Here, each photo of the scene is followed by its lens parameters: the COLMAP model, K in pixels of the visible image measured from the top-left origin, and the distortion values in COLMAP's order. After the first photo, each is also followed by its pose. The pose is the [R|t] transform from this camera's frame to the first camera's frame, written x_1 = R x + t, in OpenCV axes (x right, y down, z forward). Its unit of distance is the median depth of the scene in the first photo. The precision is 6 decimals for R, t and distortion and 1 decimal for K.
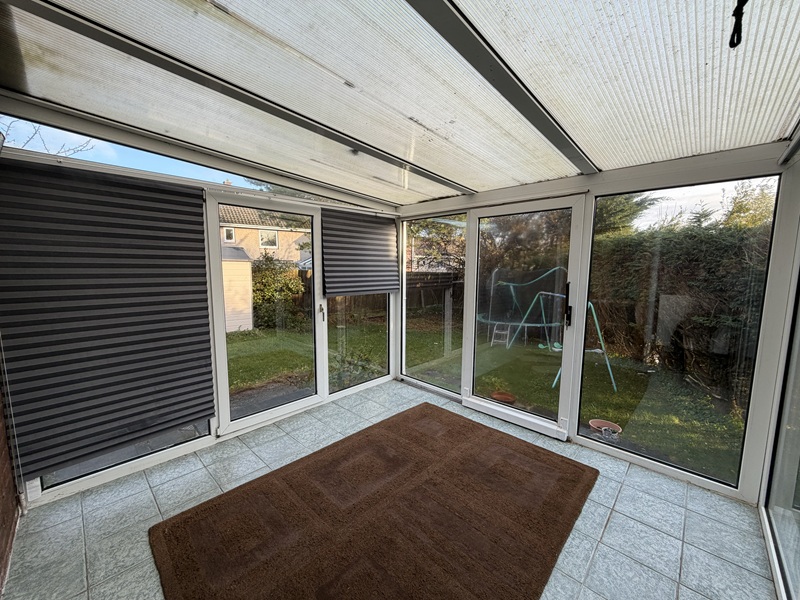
lens RADIAL K [[318.1, 0, 399.0], [0, 318.1, 301.8], [0, 0, 1]] dist [-0.000139, -0.000032]
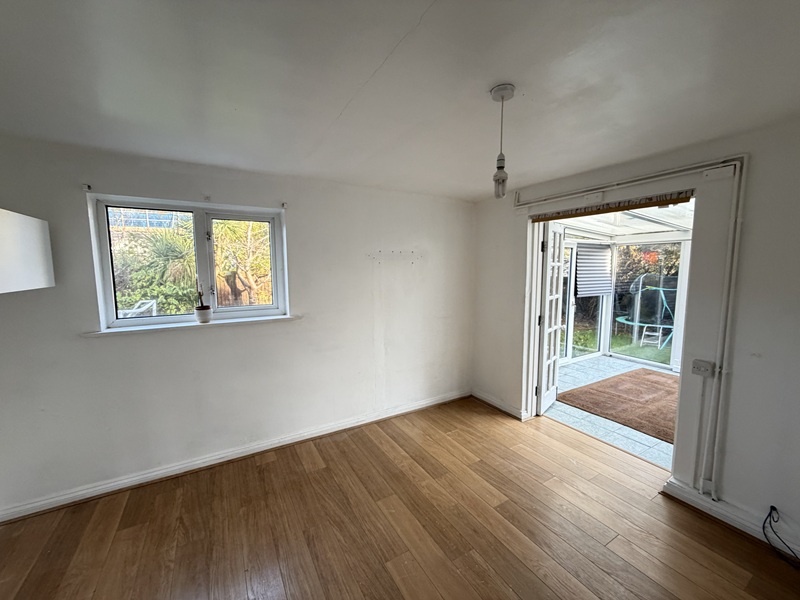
lens RADIAL K [[318.1, 0, 401.3], [0, 318.1, 299.6], [0, 0, 1]] dist [-0.000139, -0.000032]
pose [[0.964688, 0.022643, -0.262419, -0.558651], [-0.025816, 0.999629, -0.008648, 0.030627], [0.262125, 0.015117, 0.964915, -0.675036]]
